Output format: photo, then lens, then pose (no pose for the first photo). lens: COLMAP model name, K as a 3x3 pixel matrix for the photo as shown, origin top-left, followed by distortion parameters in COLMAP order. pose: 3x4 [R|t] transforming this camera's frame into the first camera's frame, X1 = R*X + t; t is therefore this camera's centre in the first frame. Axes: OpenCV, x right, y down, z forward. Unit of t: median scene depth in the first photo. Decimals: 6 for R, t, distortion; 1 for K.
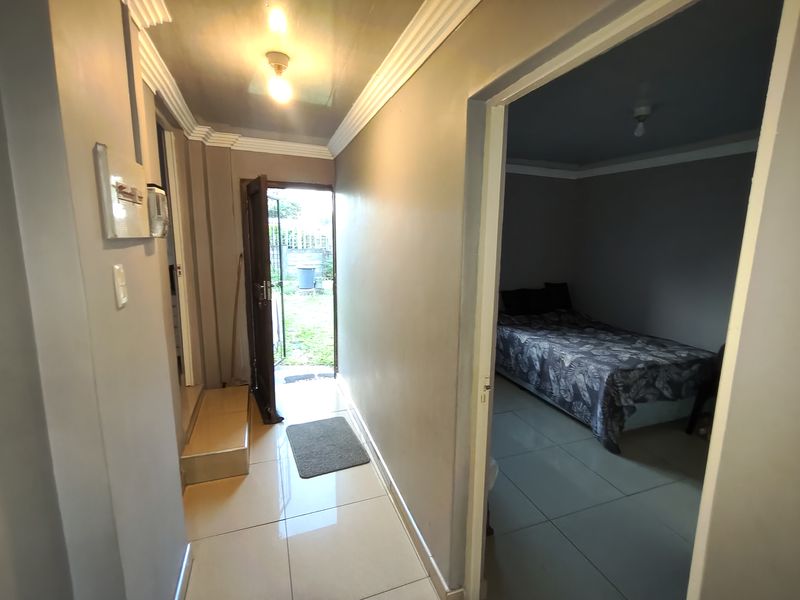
lens RADIAL K [[370.7, 0, 400.0], [0, 370.7, 300.0], [0, 0, 1]] dist [0.000671, -0.000305]
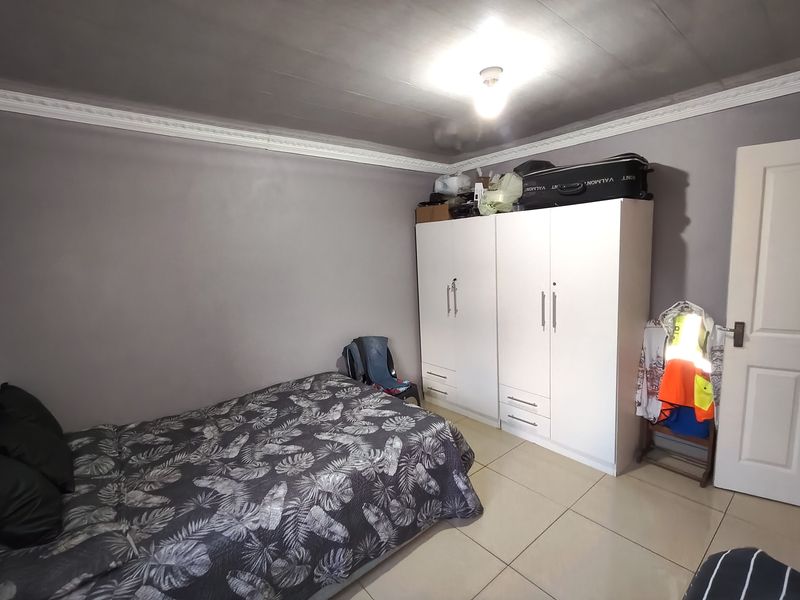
lens RADIAL K [[370.7, 0, 400.0], [0, 370.7, 300.0], [0, 0, 1]] dist [0.000671, -0.000305]
pose [[-0.330881, -0.128671, 0.934859, -0.037190], [0.205396, 0.957090, 0.204428, -0.174957], [-0.921049, 0.259658, -0.290254, 1.041418]]
